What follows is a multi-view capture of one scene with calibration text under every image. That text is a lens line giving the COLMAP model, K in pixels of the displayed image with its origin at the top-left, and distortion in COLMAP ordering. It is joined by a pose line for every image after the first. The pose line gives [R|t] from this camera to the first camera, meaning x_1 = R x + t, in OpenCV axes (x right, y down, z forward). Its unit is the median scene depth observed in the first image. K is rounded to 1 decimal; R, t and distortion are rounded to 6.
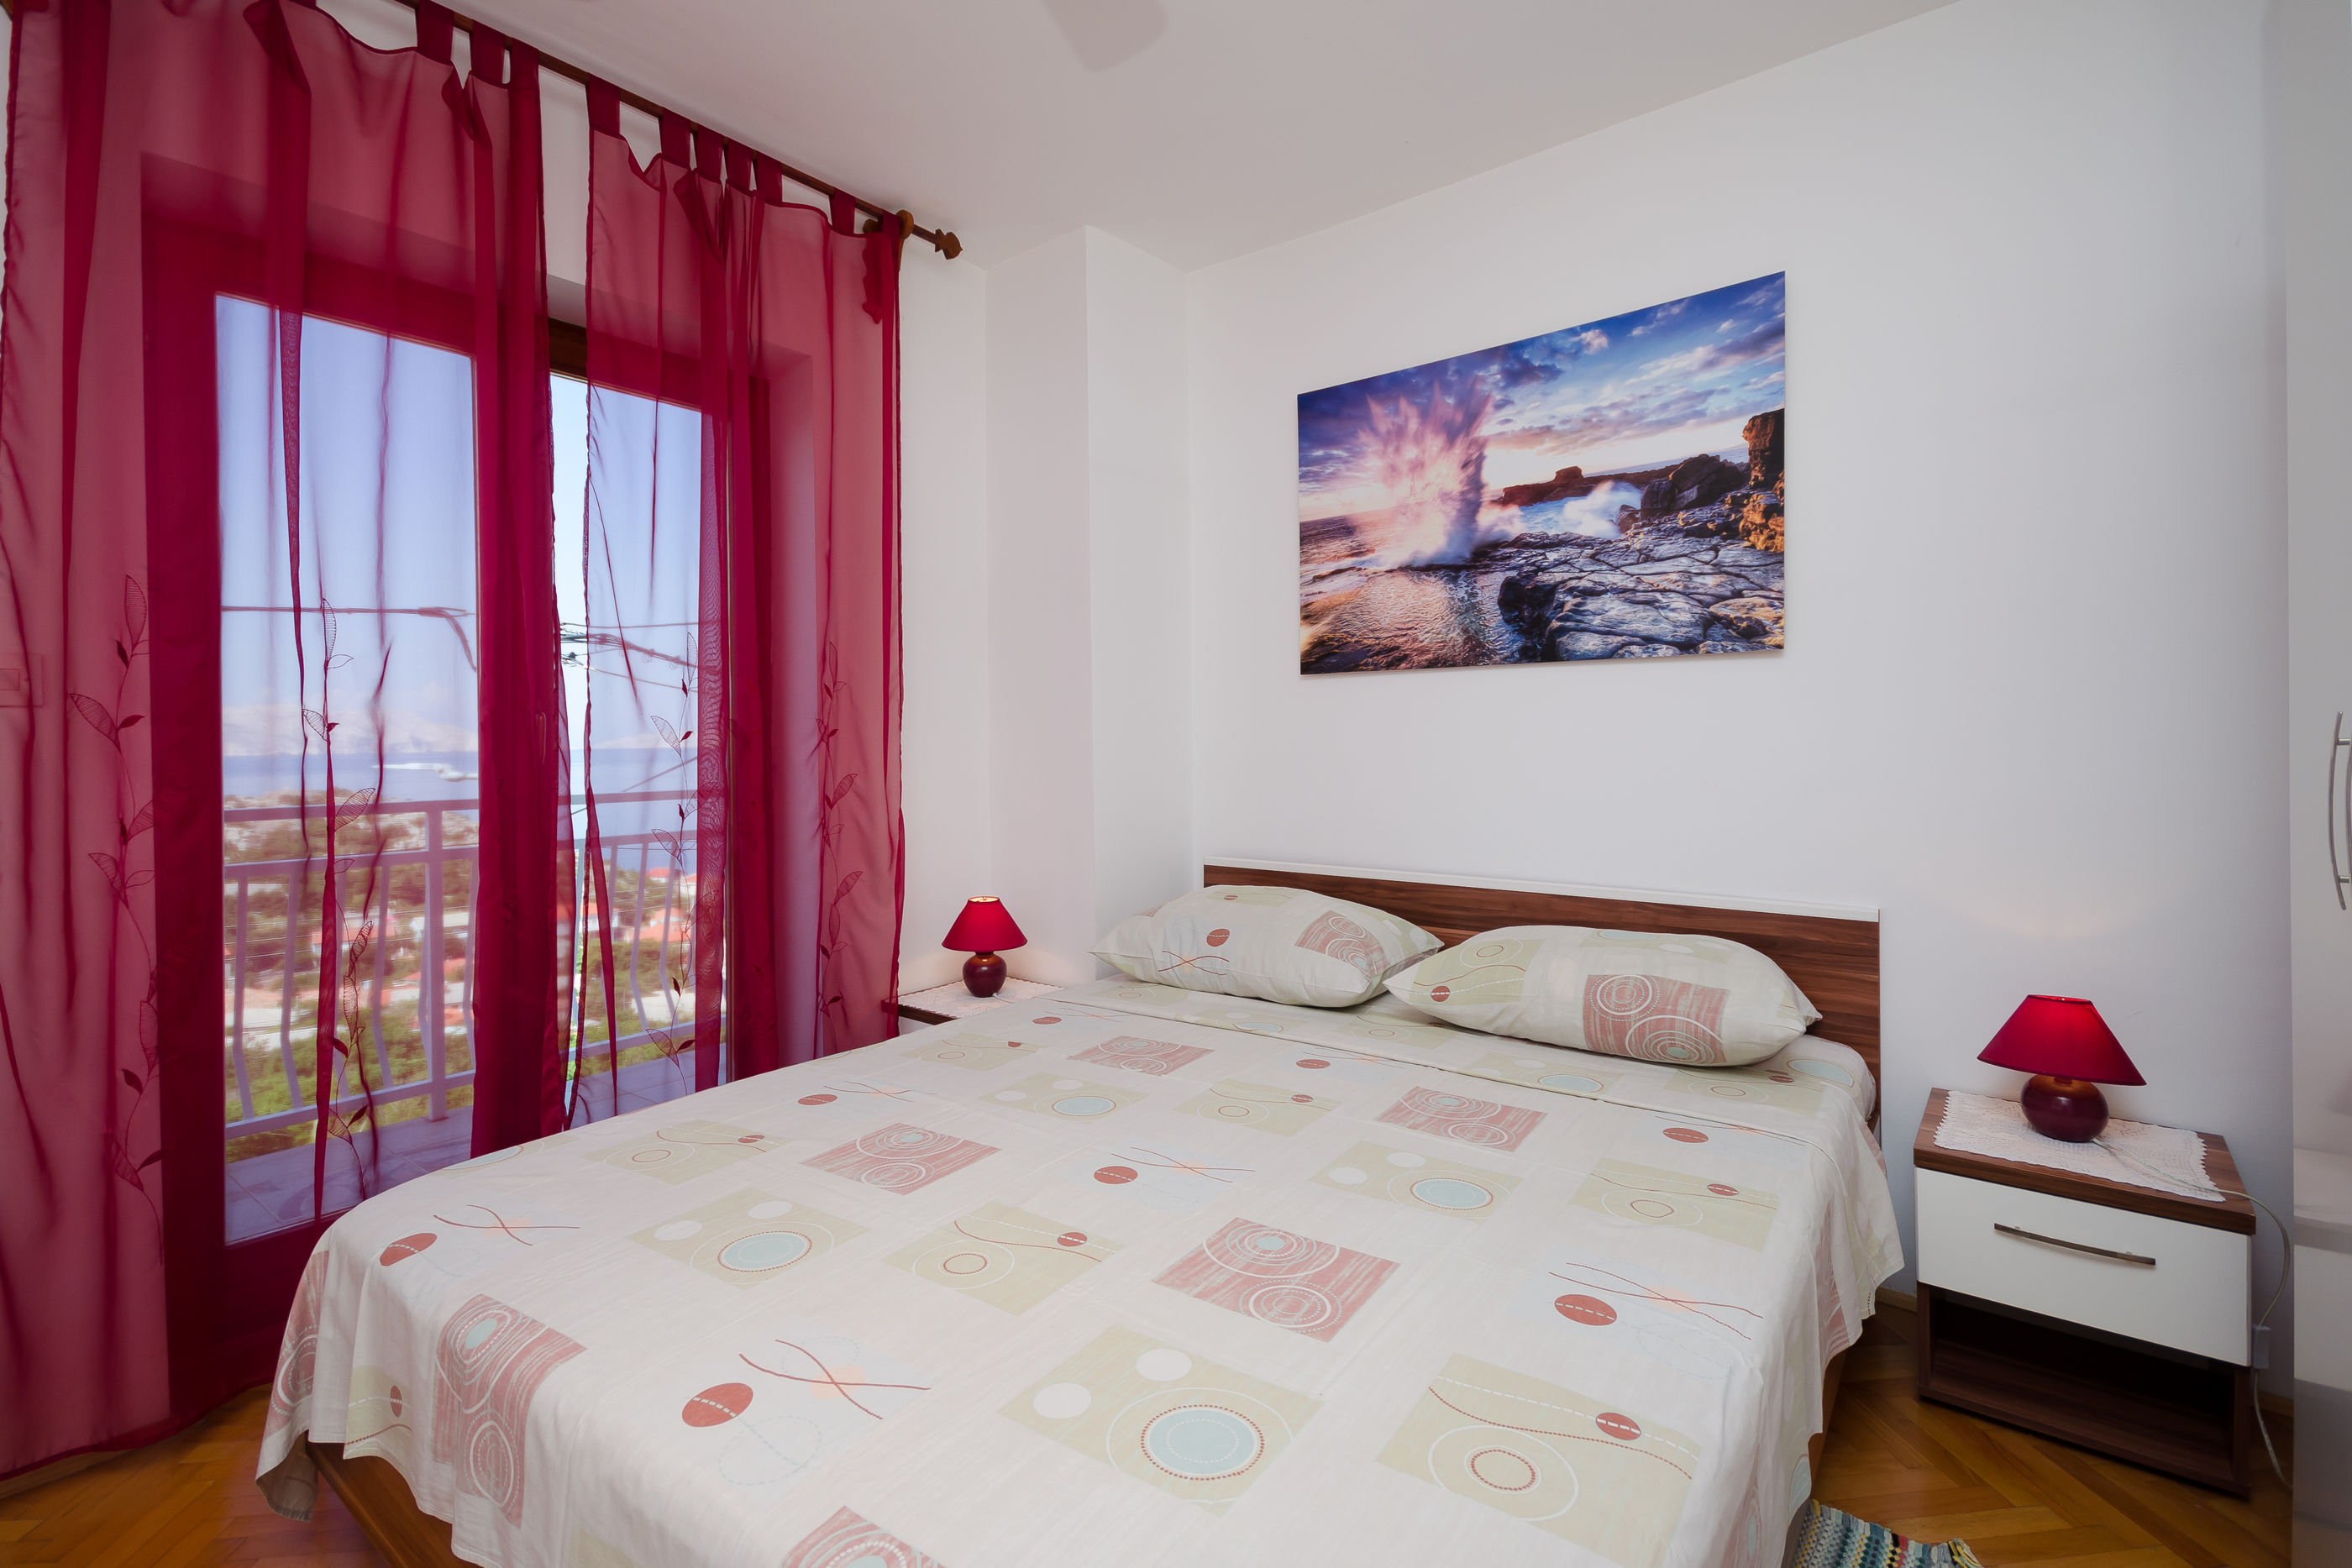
lens RADIAL K [[1082.6, 0, 1199.5], [0, 1082.6, 740.8], [0, 0, 1]] dist [0.014955, -0.011330]
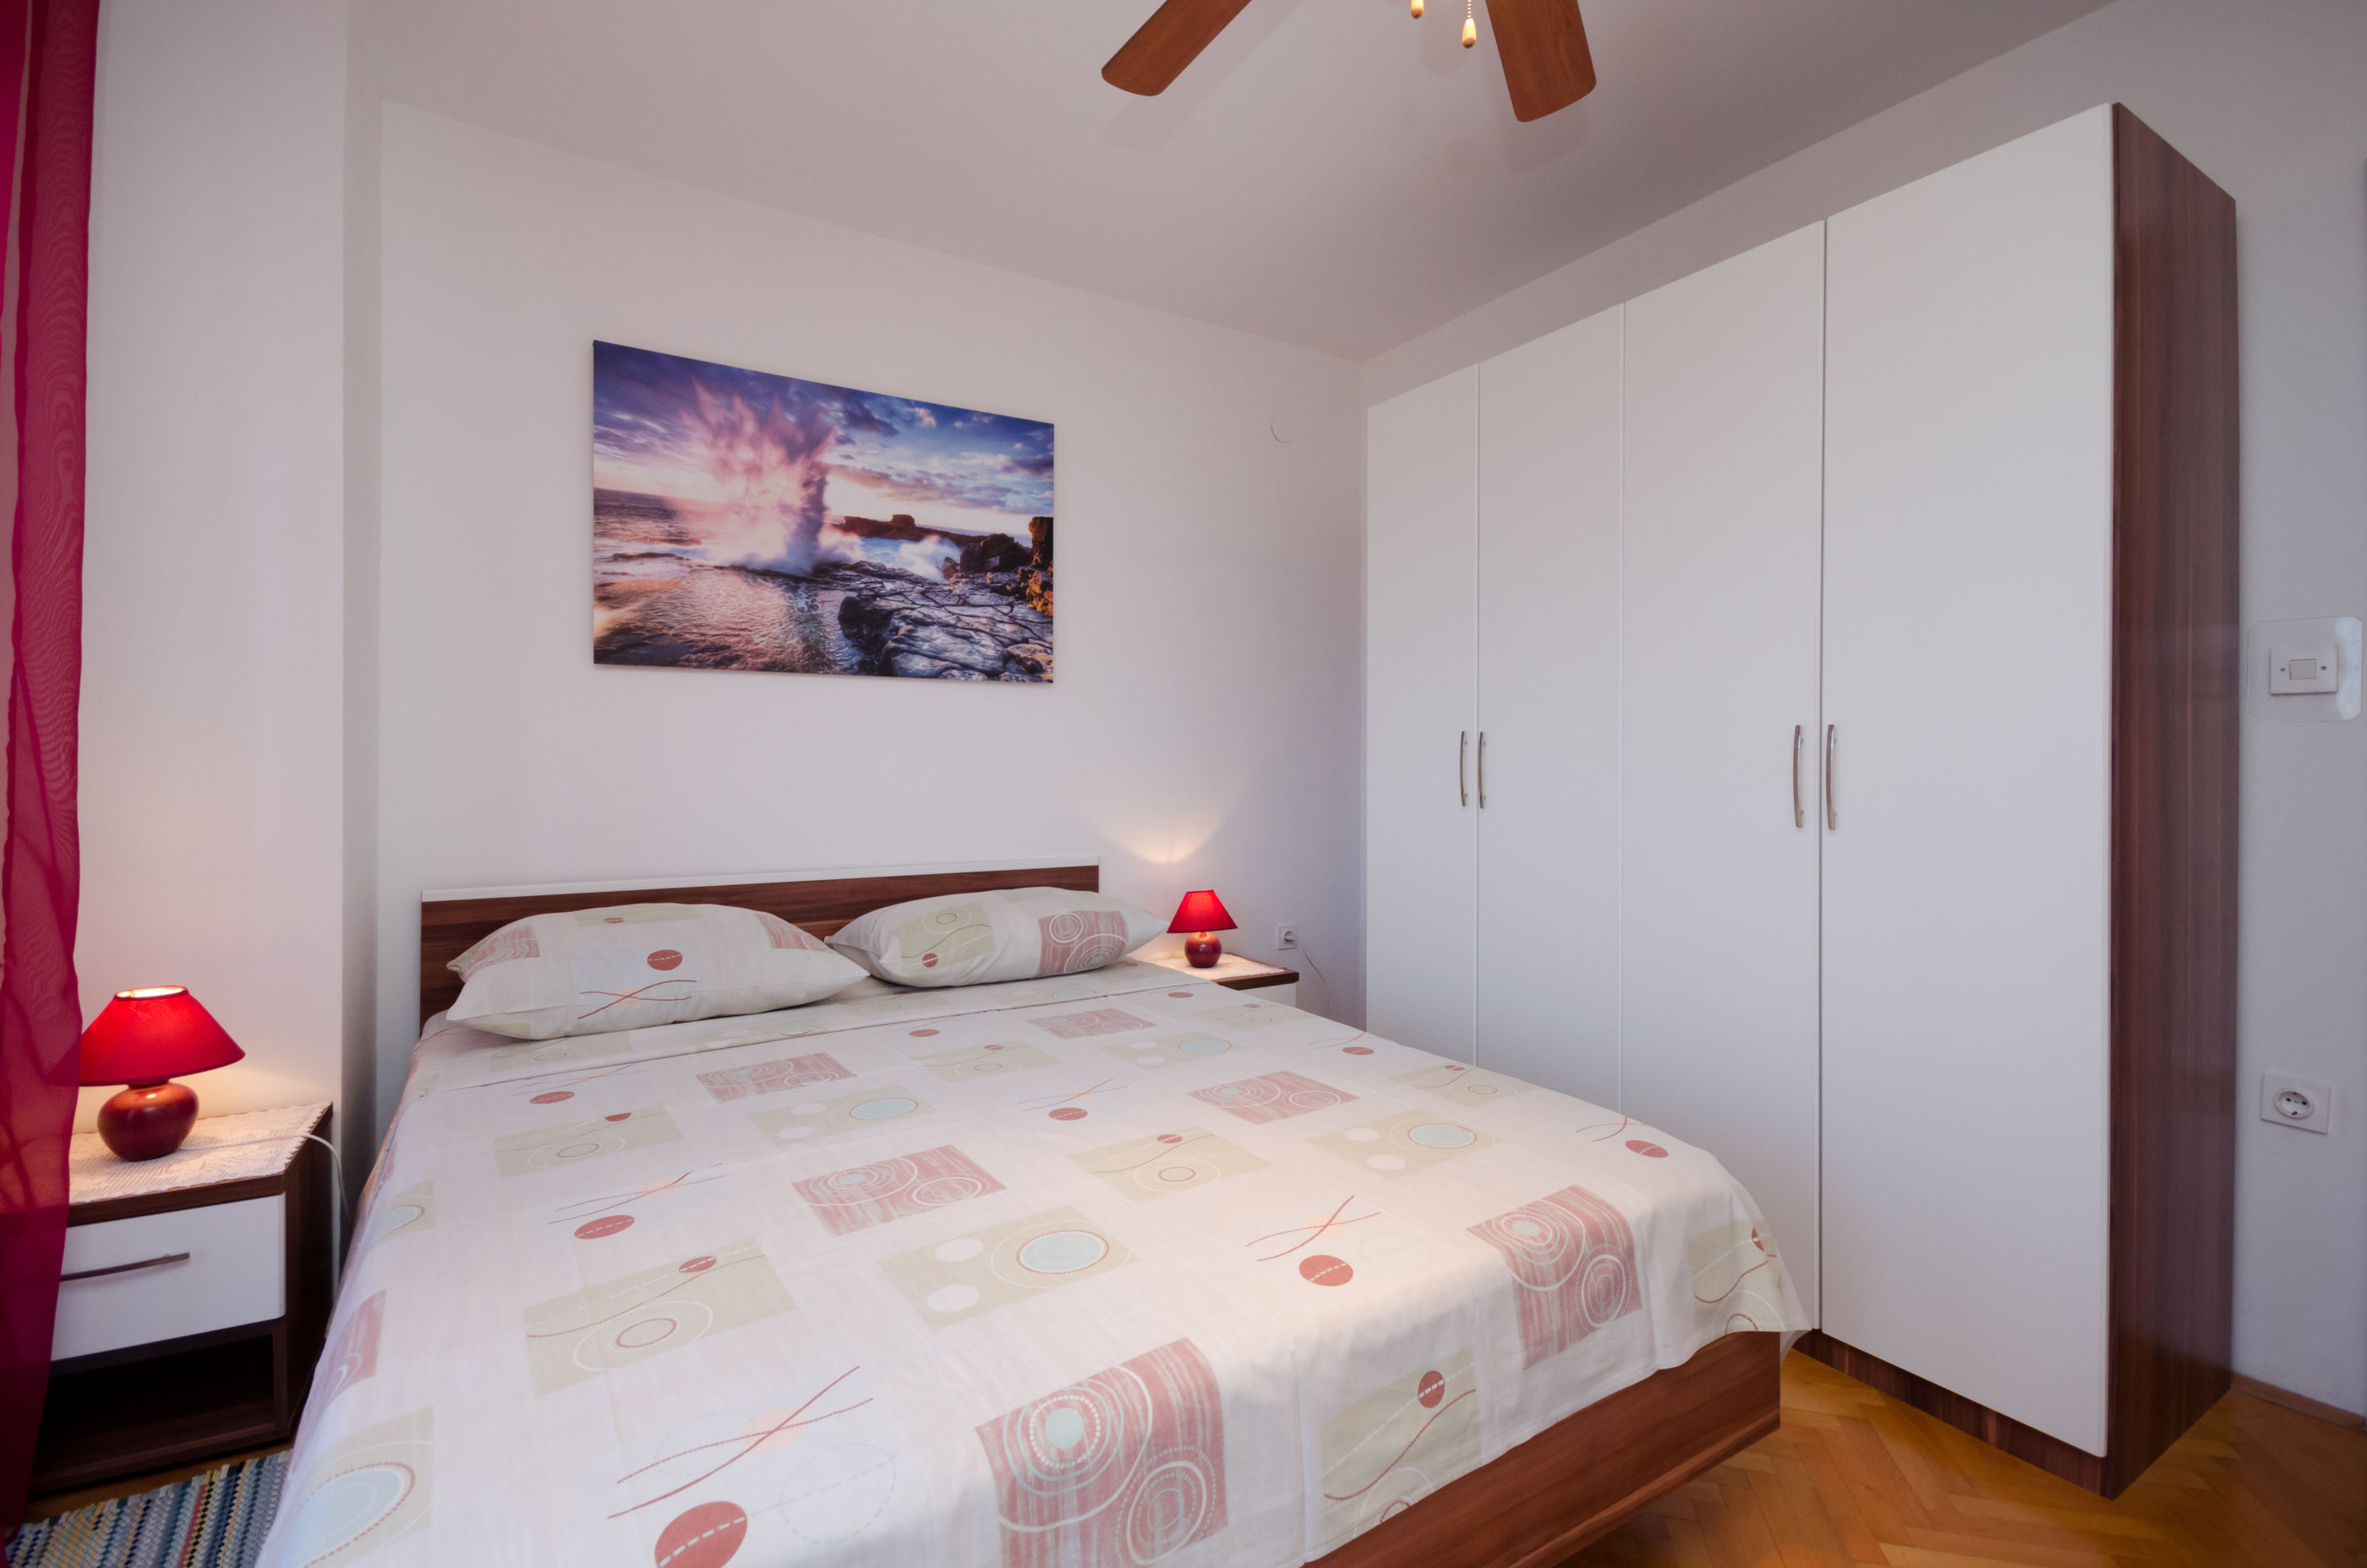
lens RADIAL K [[1089.6, 0, 1190.9], [0, 1089.6, 742.6], [0, 0, 1]] dist [0.014955, -0.011330]
pose [[0.329932, 0.025448, 0.943662, -0.721827], [-0.003787, 0.999664, -0.025634, 0.029073], [-0.943997, 0.004884, 0.329917, 0.329198]]
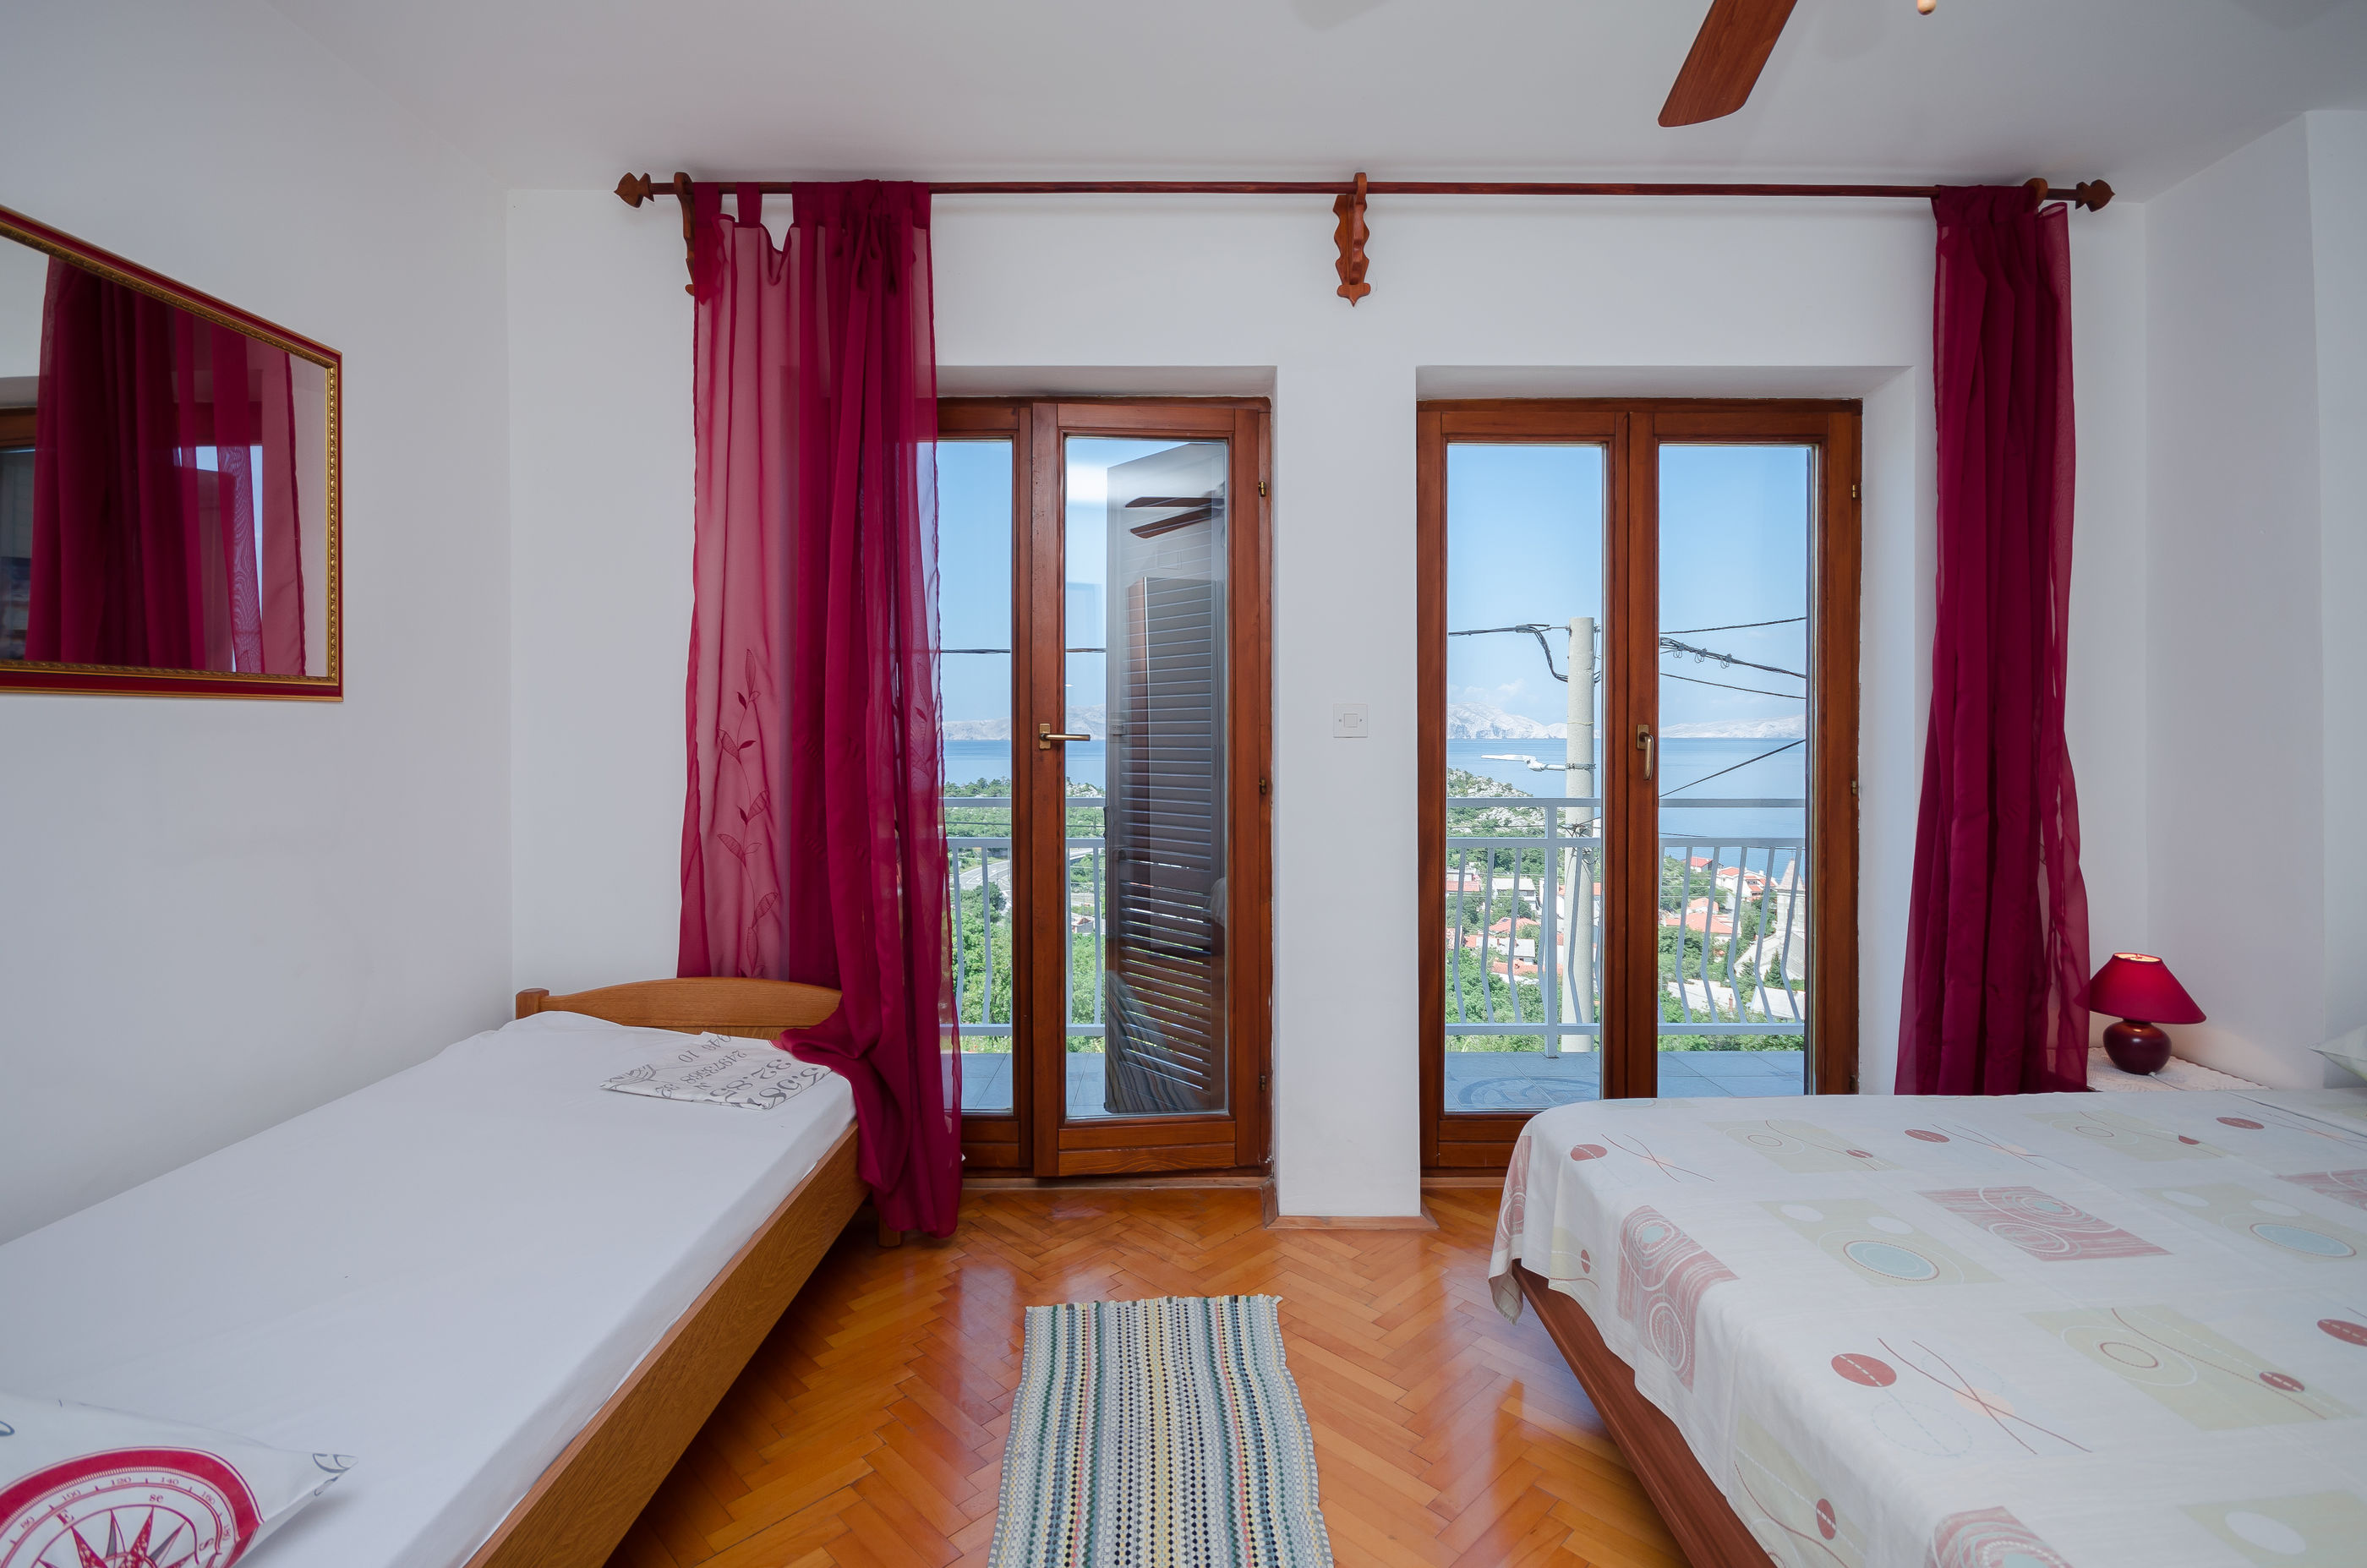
lens RADIAL K [[1089.6, 0, 1174.9], [0, 1089.6, 744.3], [0, 0, 1]] dist [0.014955, -0.011330]
pose [[0.617084, 0.021065, -0.786616, 0.005737], [-0.010464, 0.999773, 0.018565, -0.033918], [0.786828, -0.003225, 0.617164, -0.136333]]
